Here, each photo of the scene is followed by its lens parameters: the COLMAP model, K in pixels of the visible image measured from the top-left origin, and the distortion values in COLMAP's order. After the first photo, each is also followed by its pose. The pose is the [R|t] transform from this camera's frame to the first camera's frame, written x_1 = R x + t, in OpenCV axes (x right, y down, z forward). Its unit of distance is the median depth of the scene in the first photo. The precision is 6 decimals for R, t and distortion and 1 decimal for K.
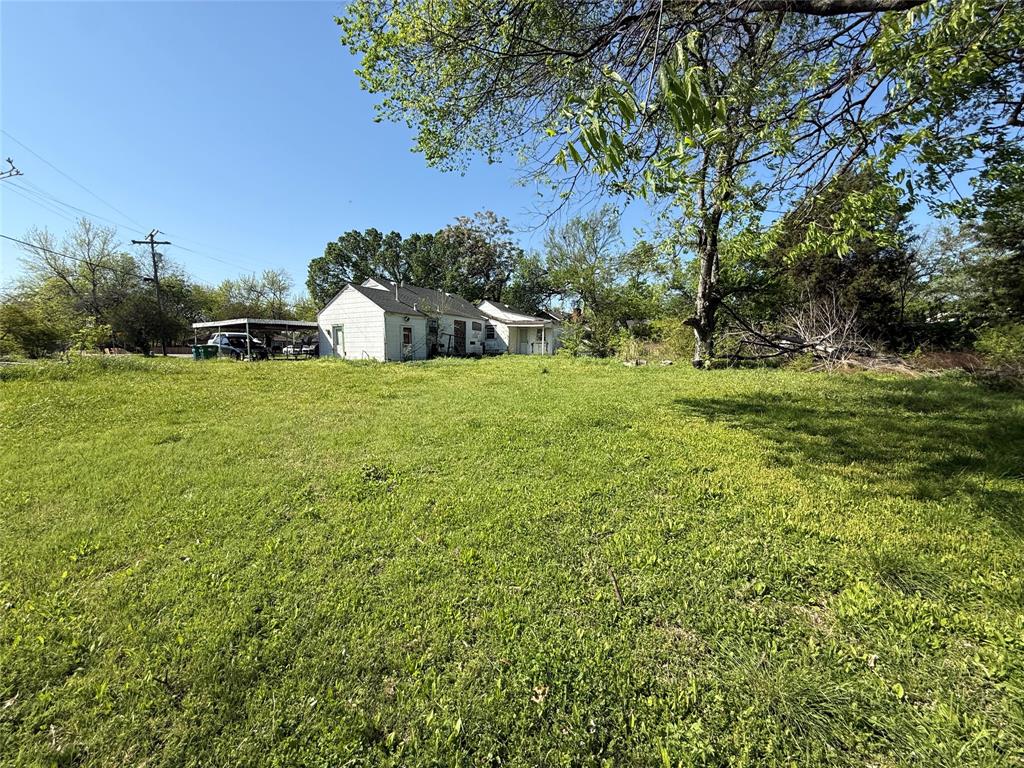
lens RADIAL K [[411.4, 0, 510.4], [0, 411.4, 381.3], [0, 0, 1]] dist [-0.001262, -0.000046]
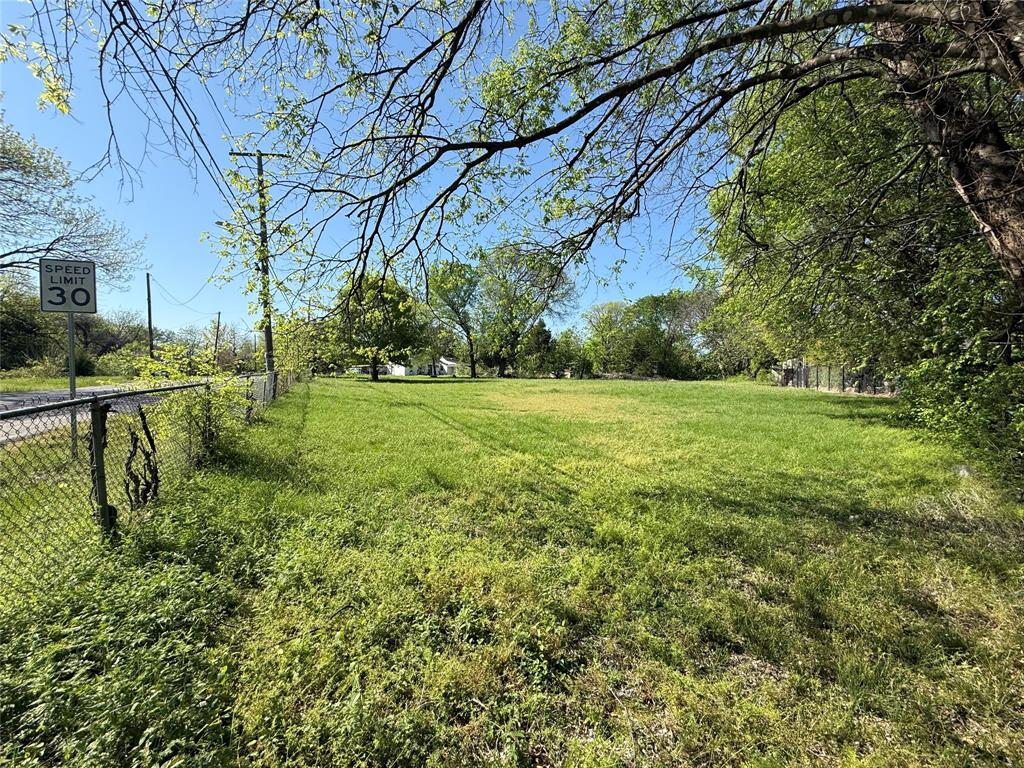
lens RADIAL K [[411.4, 0, 512.1], [0, 411.4, 384.8], [0, 0, 1]] dist [-0.001262, -0.000046]
pose [[0.996785, -0.002569, -0.080084, 0.638084], [-0.003038, 0.997556, -0.069805, 0.187925], [0.080068, 0.069824, 0.994341, -1.738516]]
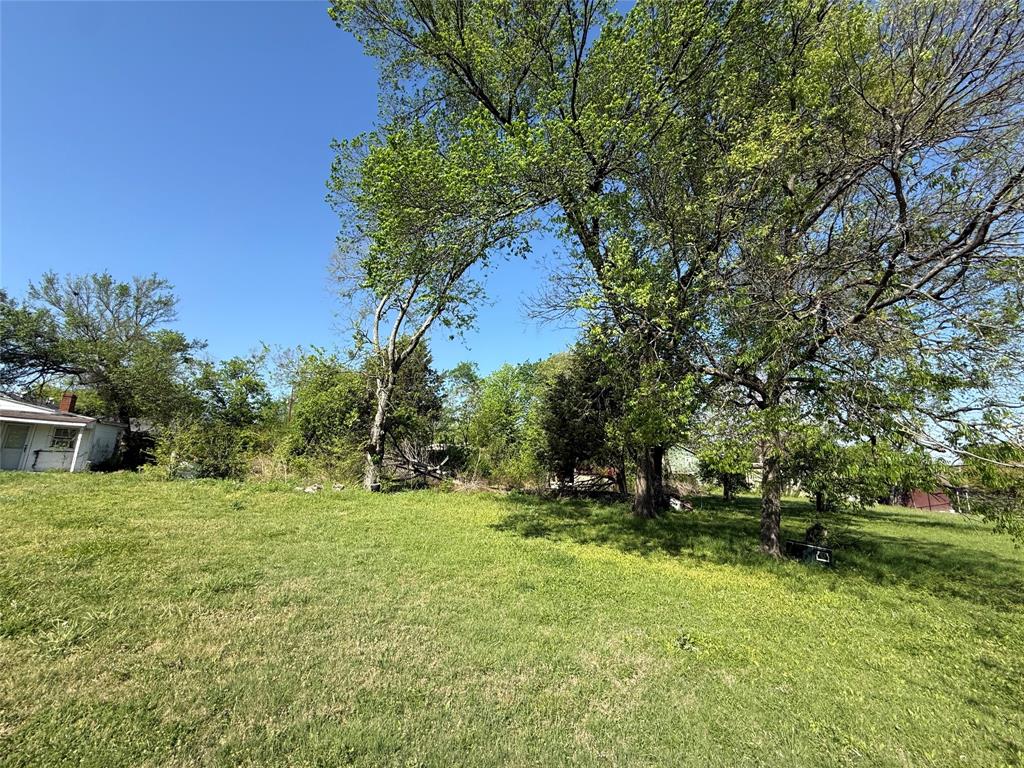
lens RADIAL K [[411.4, 0, 509.6], [0, 411.4, 383.0], [0, 0, 1]] dist [-0.001262, -0.000046]
pose [[0.419444, 0.191036, 0.887452, -0.194696], [0.035713, 0.973377, -0.226412, -0.025786], [-0.907078, 0.126660, 0.401455, 0.107048]]
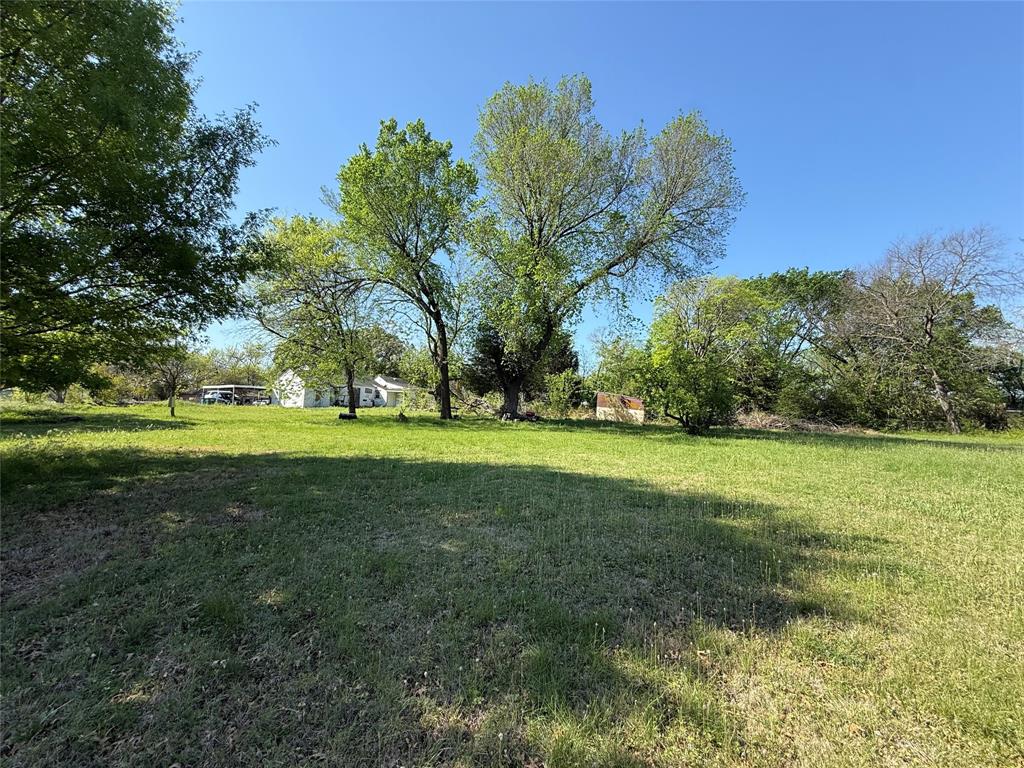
lens RADIAL K [[411.4, 0, 513.2], [0, 411.4, 388.2], [0, 0, 1]] dist [-0.001262, -0.000046]
pose [[0.997984, 0.029786, 0.056042, 0.391185], [-0.022520, 0.991763, -0.126092, 0.054958], [-0.059337, 0.124576, 0.990434, -0.686503]]
